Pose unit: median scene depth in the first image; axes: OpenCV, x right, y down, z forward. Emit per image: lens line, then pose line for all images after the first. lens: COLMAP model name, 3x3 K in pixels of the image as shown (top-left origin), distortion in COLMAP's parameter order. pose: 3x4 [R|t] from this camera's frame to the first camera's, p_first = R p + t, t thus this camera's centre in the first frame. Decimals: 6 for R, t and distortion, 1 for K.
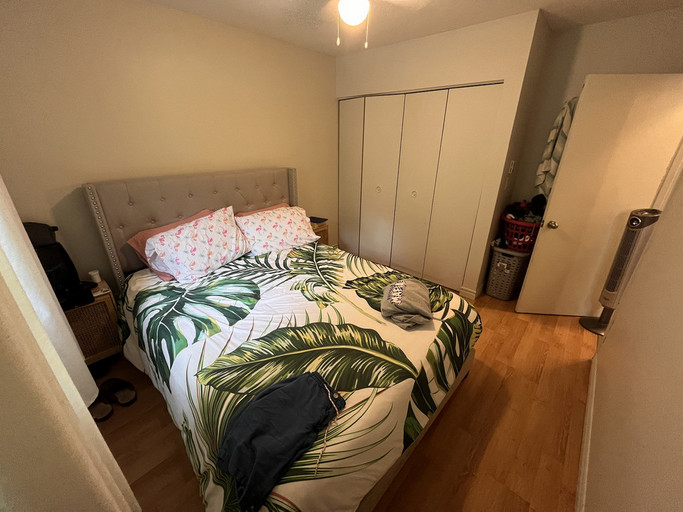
lens RADIAL K [[275.5, 0, 341.8], [0, 275.5, 254.7], [0, 0, 1]] dist [-0.008080, -0.000488]
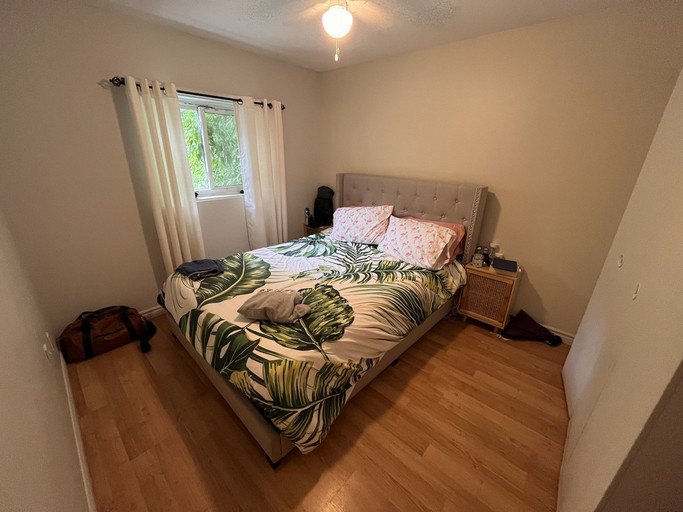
lens RADIAL K [[275.5, 0, 341.8], [0, 275.5, 258.4], [0, 0, 1]] dist [-0.008080, -0.000488]
pose [[0.004929, 0.358700, -0.933440, 0.977576], [-0.410387, 0.851948, 0.325217, -0.351217], [0.911898, 0.381469, 0.151405, 0.886932]]
